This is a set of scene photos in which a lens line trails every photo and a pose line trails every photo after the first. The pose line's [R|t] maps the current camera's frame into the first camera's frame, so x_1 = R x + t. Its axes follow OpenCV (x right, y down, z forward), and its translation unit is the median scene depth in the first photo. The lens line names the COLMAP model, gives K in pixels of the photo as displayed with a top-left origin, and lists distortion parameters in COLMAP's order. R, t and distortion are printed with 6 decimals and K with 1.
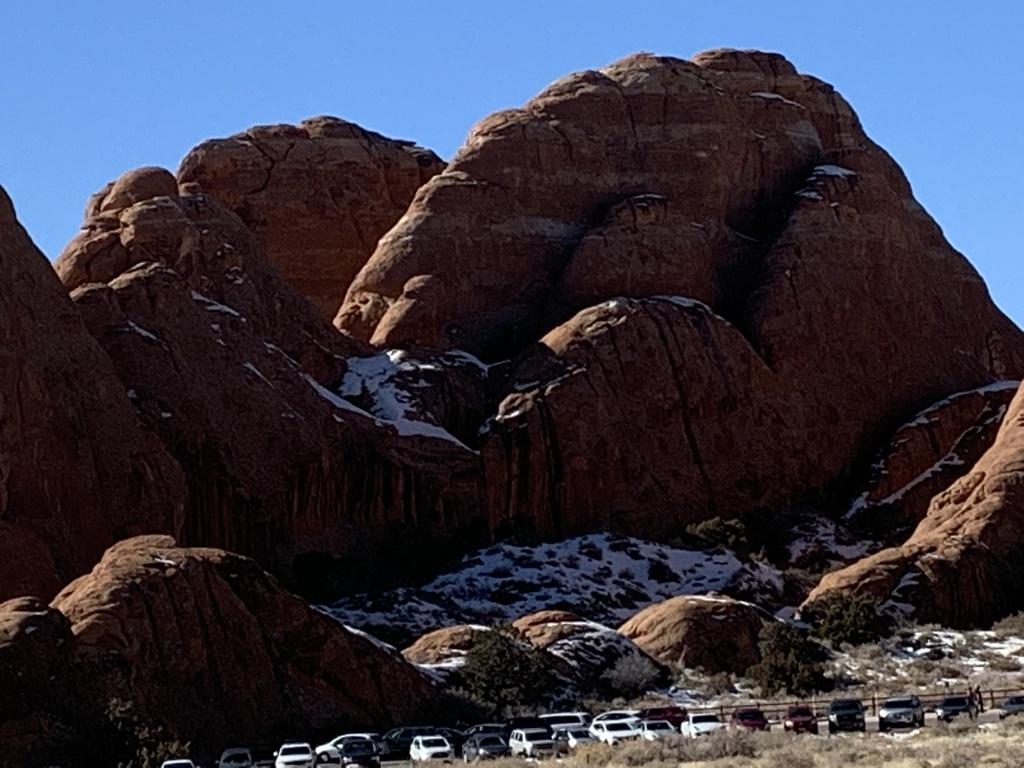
lens RADIAL K [[3913.5, 0, 511.4], [0, 3913.5, 382.6], [0, 0, 1]] dist [0.163787, 0.000000]
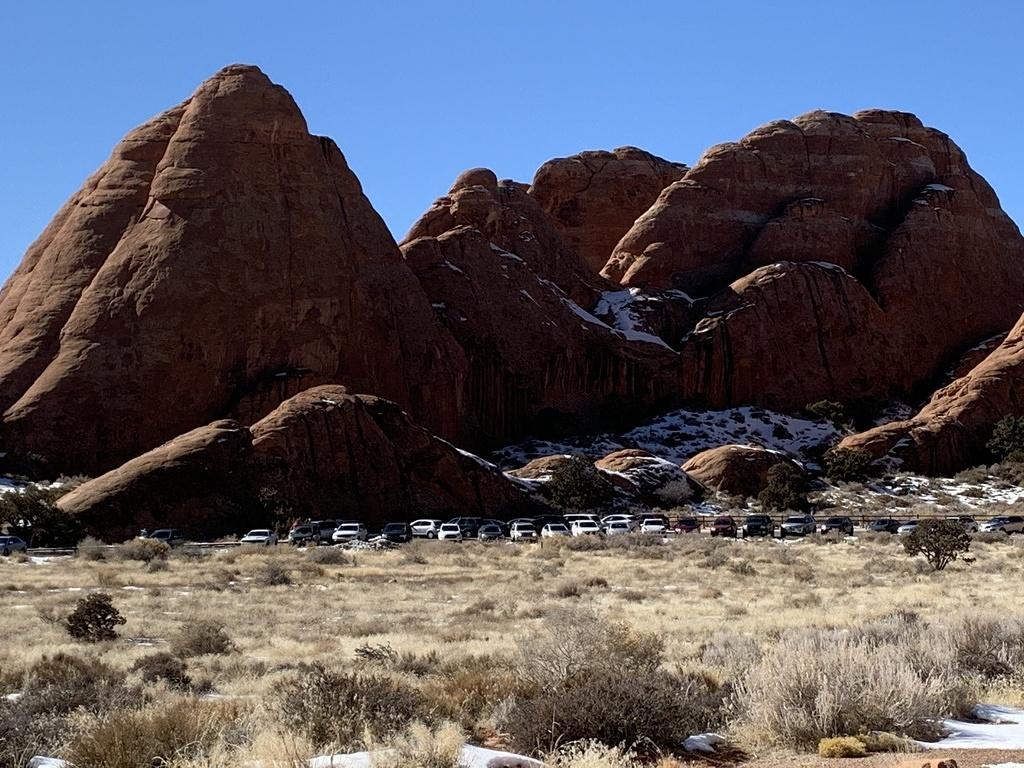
lens RADIAL K [[2224.4, 0, 513.1], [0, 2224.4, 387.4], [0, 0, 1]] dist [0.177127, 0.000000]
pose [[0.985779, 0.045993, -0.161628, 0.074642], [-0.041284, 0.998623, 0.032372, 0.005309], [0.162894, -0.025239, 0.986321, 0.090184]]
